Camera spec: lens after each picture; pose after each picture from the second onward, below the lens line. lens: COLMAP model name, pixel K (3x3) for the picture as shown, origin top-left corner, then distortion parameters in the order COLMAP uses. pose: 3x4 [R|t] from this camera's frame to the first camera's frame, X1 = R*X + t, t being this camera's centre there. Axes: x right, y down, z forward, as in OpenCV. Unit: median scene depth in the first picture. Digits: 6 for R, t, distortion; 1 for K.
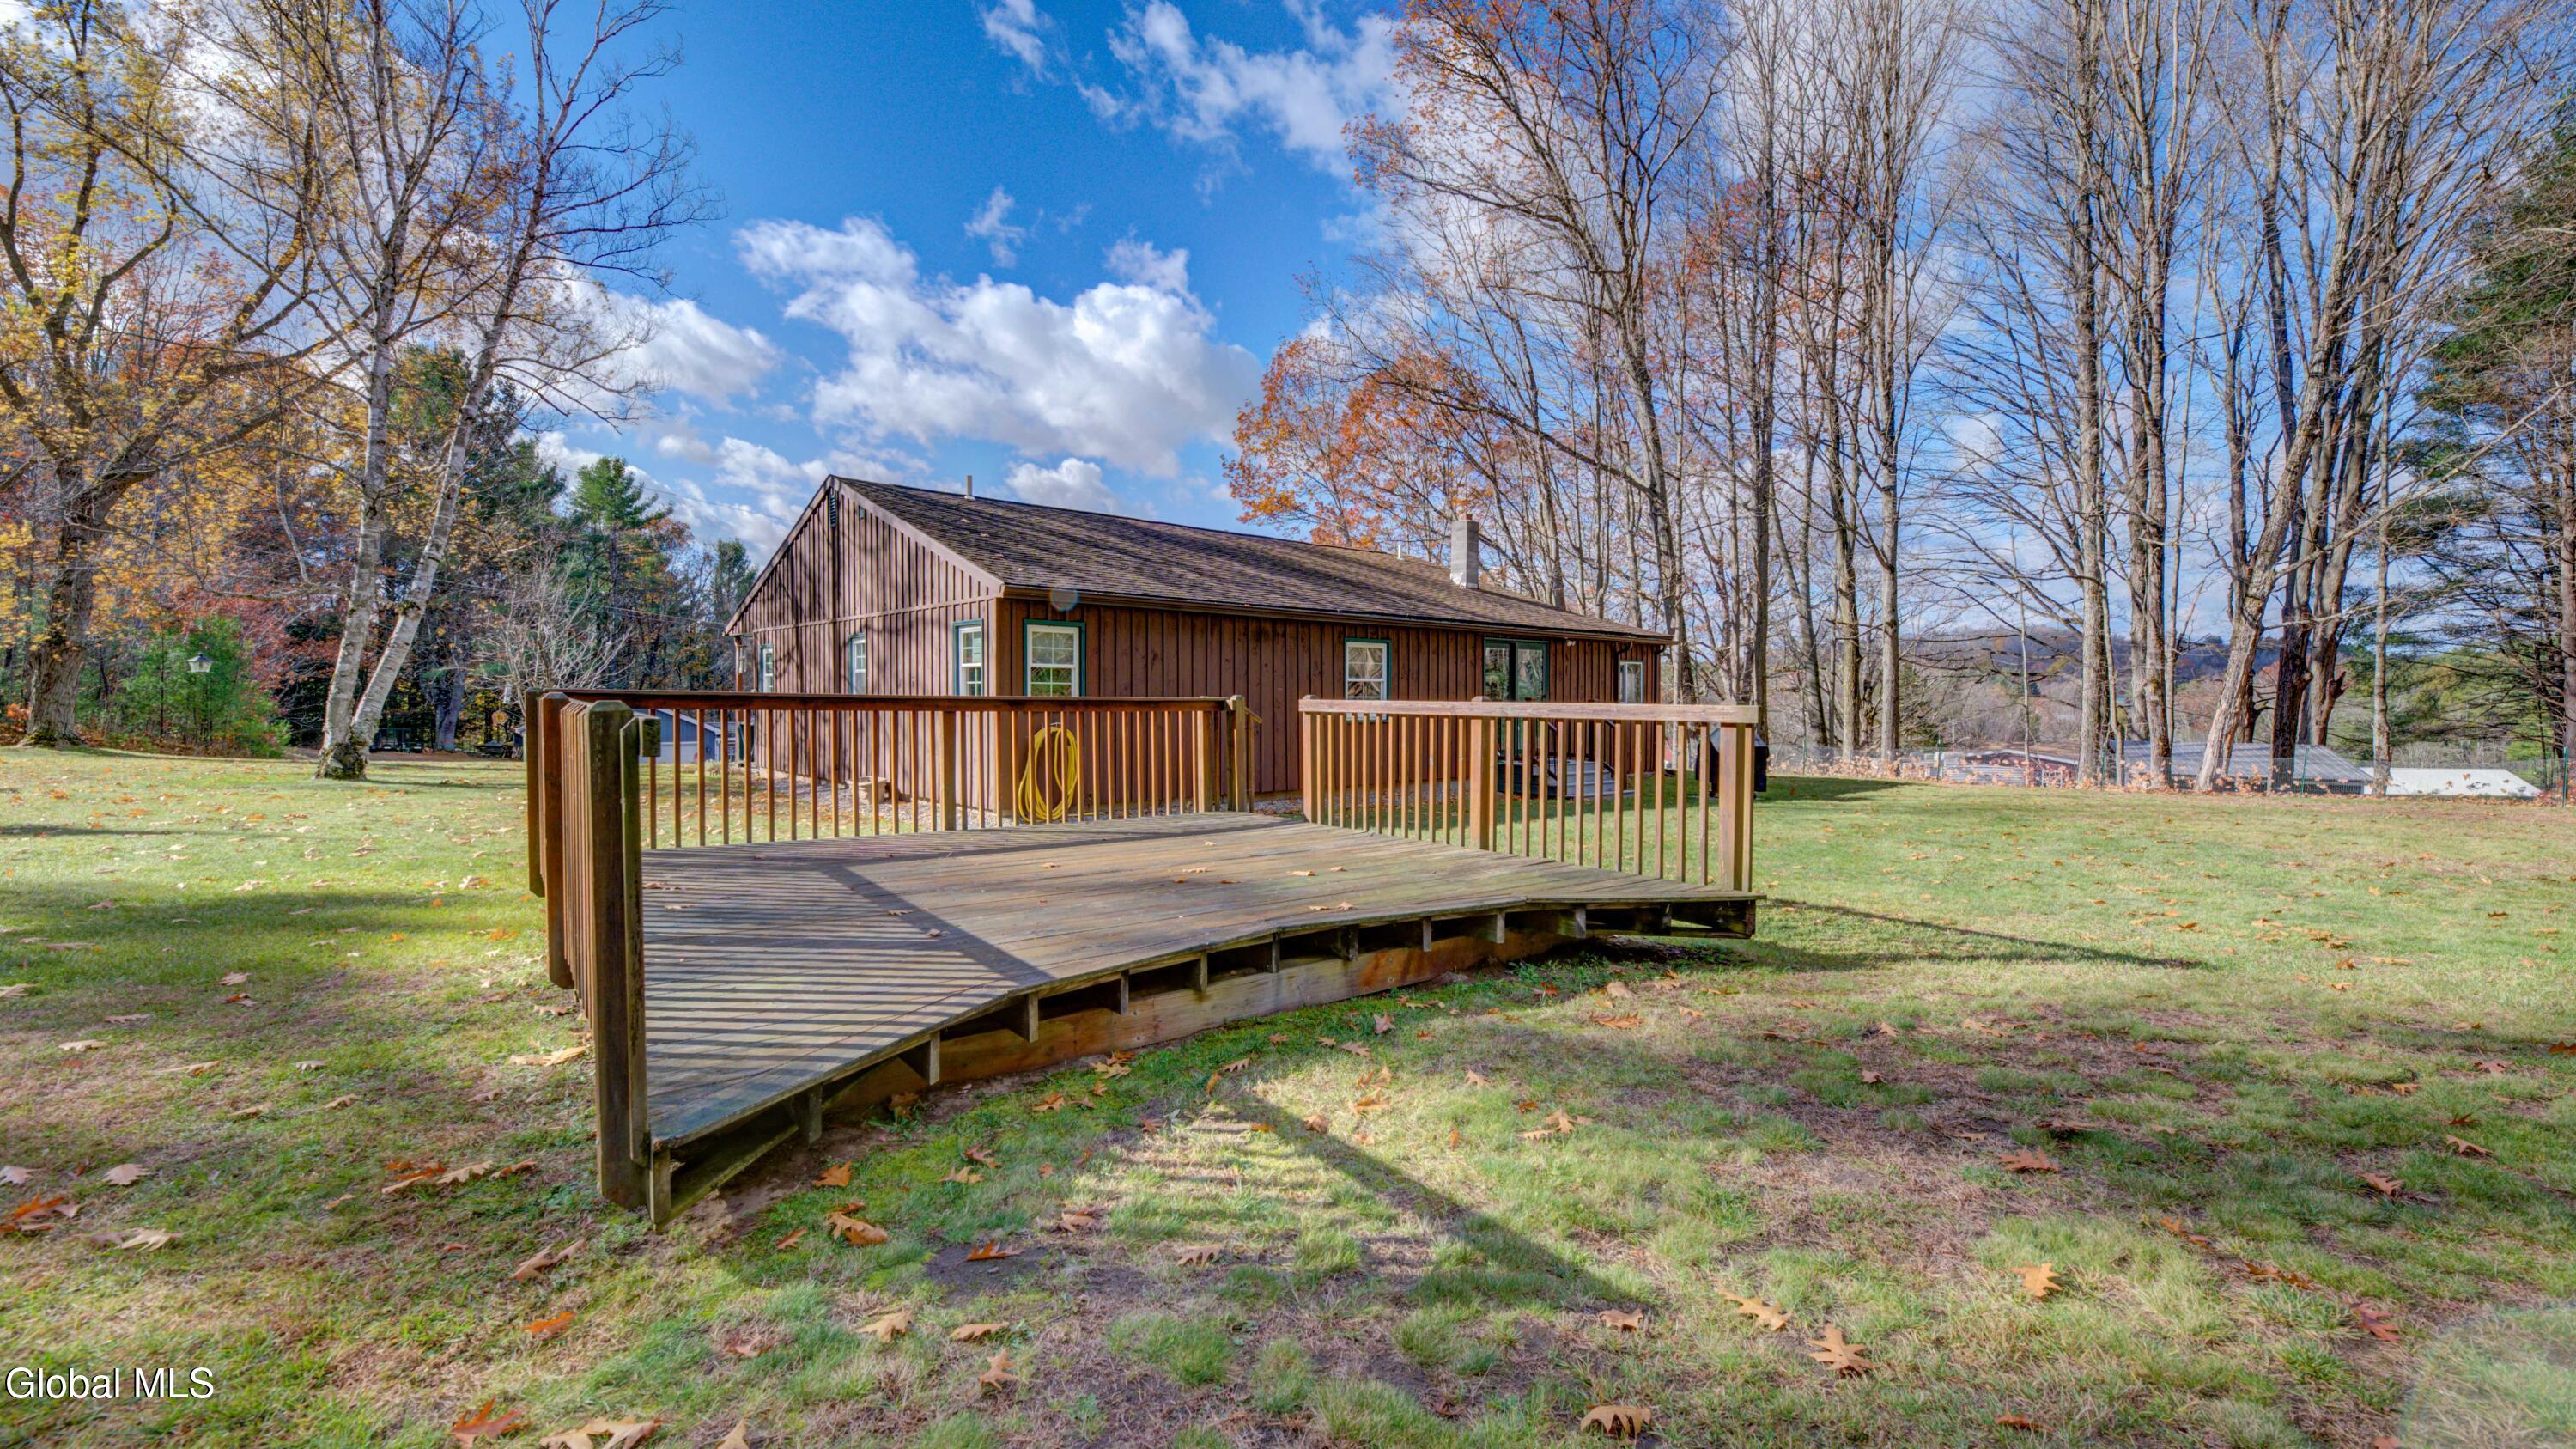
lens RADIAL K [[1078.5, 0, 1291.1], [0, 1078.5, 719.6], [0, 0, 1]] dist [0.002266, -0.001436]
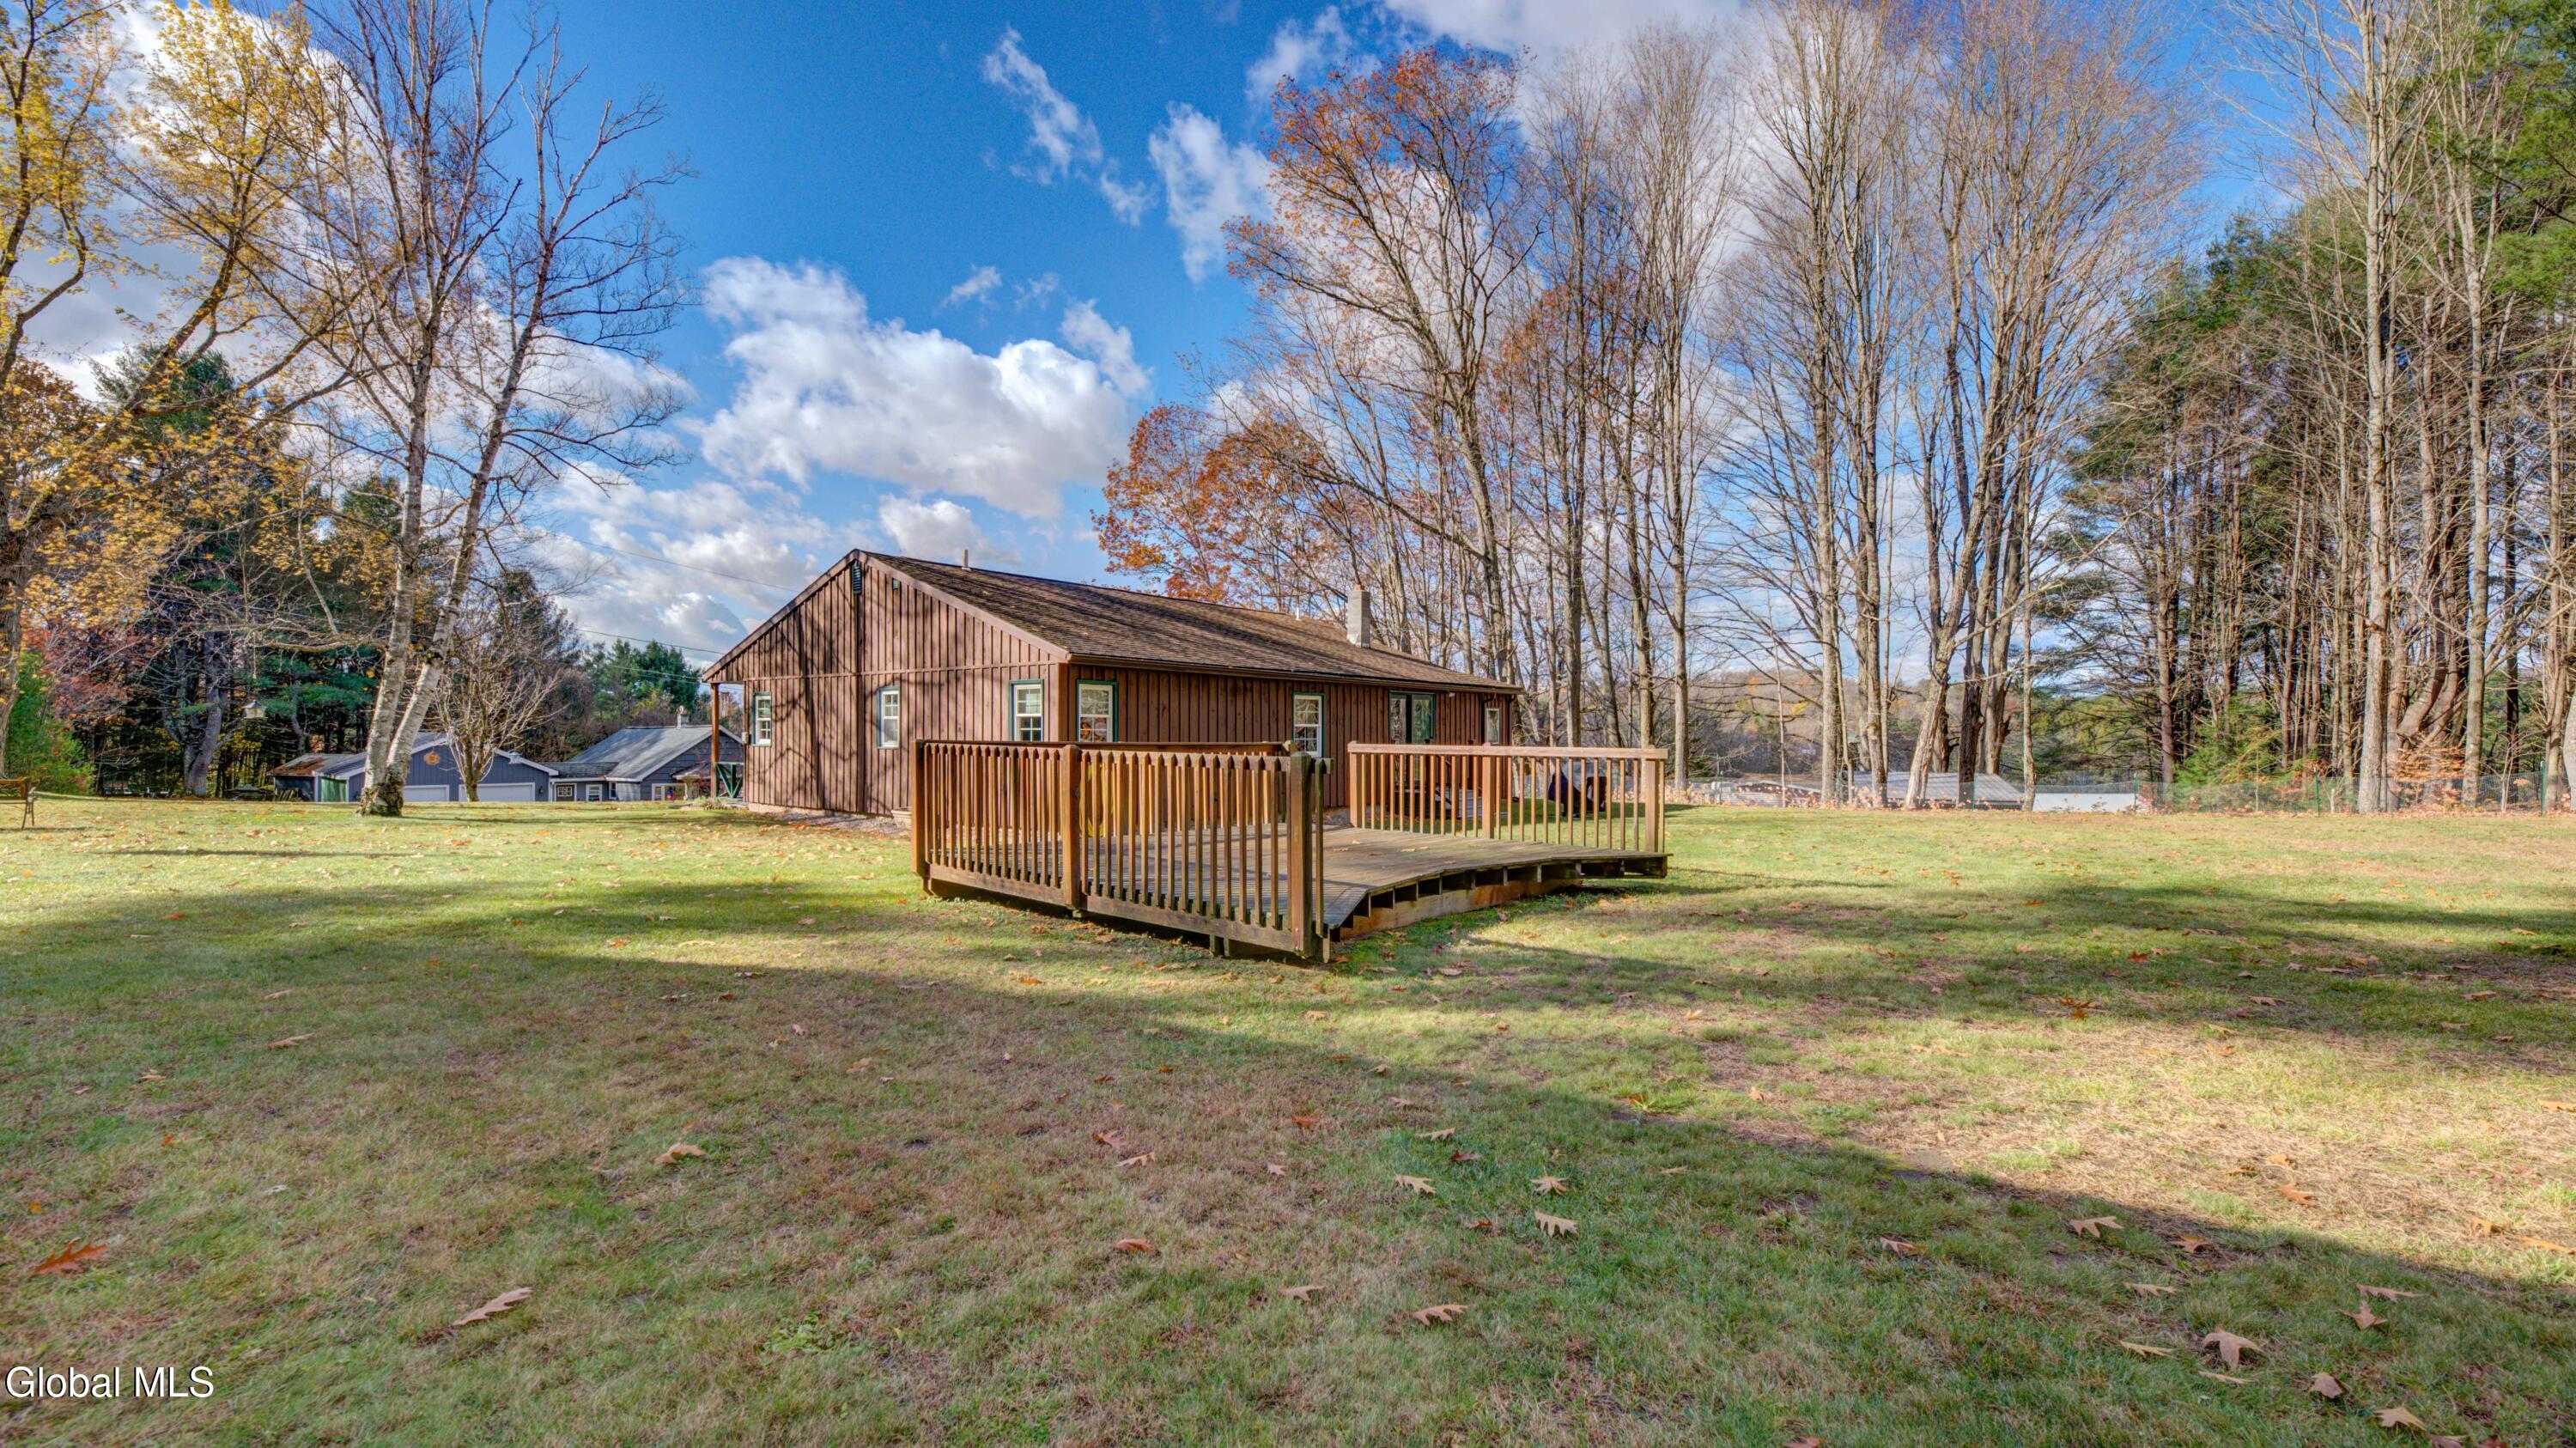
lens RADIAL K [[1078.5, 0, 1283.1], [0, 1078.5, 737.5], [0, 0, 1]] dist [0.002266, -0.001436]
pose [[0.985560, -0.001011, 0.169325, -0.090912], [0.003954, 0.999847, -0.017042, -0.000769], [-0.169282, 0.017465, 0.985413, -0.120338]]
